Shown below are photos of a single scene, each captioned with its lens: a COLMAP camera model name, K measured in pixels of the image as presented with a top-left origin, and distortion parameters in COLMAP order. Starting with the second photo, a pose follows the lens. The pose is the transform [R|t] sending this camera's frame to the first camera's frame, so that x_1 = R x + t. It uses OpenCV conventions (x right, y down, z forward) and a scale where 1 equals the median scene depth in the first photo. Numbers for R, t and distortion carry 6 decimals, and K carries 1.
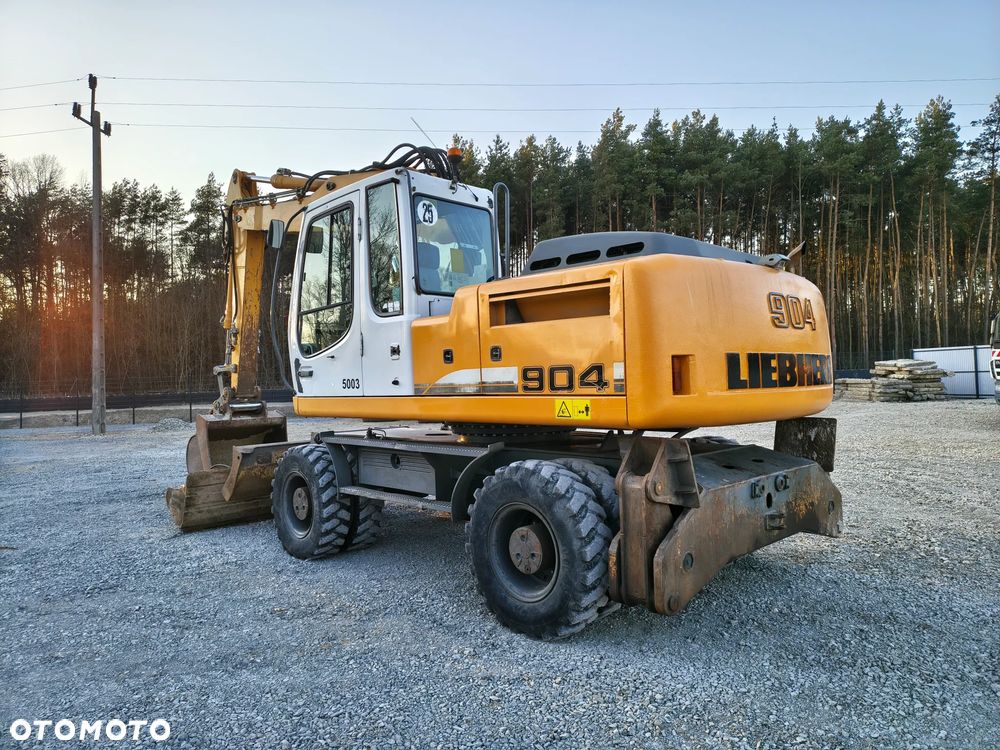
lens RADIAL K [[689.1, 0, 501.4], [0, 689.1, 345.3], [0, 0, 1]] dist [0.003866, -0.000742]
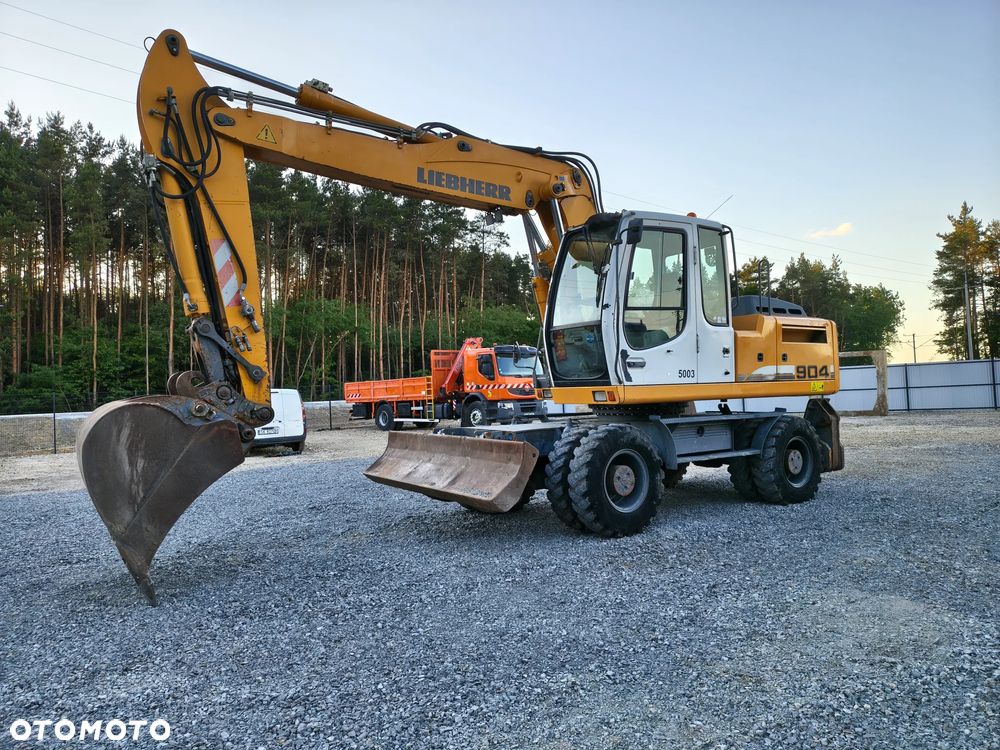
lens RADIAL K [[702.1, 0, 493.9], [0, 702.1, 364.5], [0, 0, 1]] dist [0.035850, -0.002623]
pose [[0.201771, 0.051406, 0.978083, -1.786291], [-0.028623, 0.998505, -0.046574, 0.125395], [-0.979014, -0.018599, 0.202941, 1.248178]]
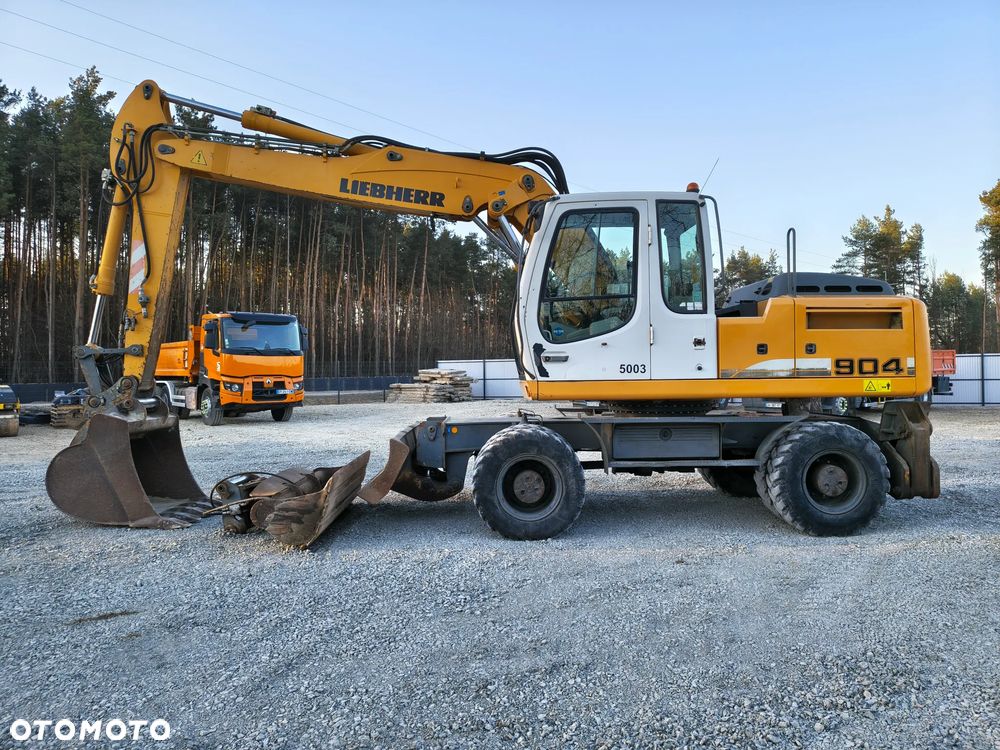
lens RADIAL K [[686.7, 0, 504.7], [0, 686.7, 357.1], [0, 0, 1]] dist [0.029419, -0.003480]
pose [[0.675678, 0.040089, 0.736106, -1.372644], [-0.043187, 0.998958, -0.014763, 0.071522], [-0.735931, -0.021815, 0.676705, 0.450041]]
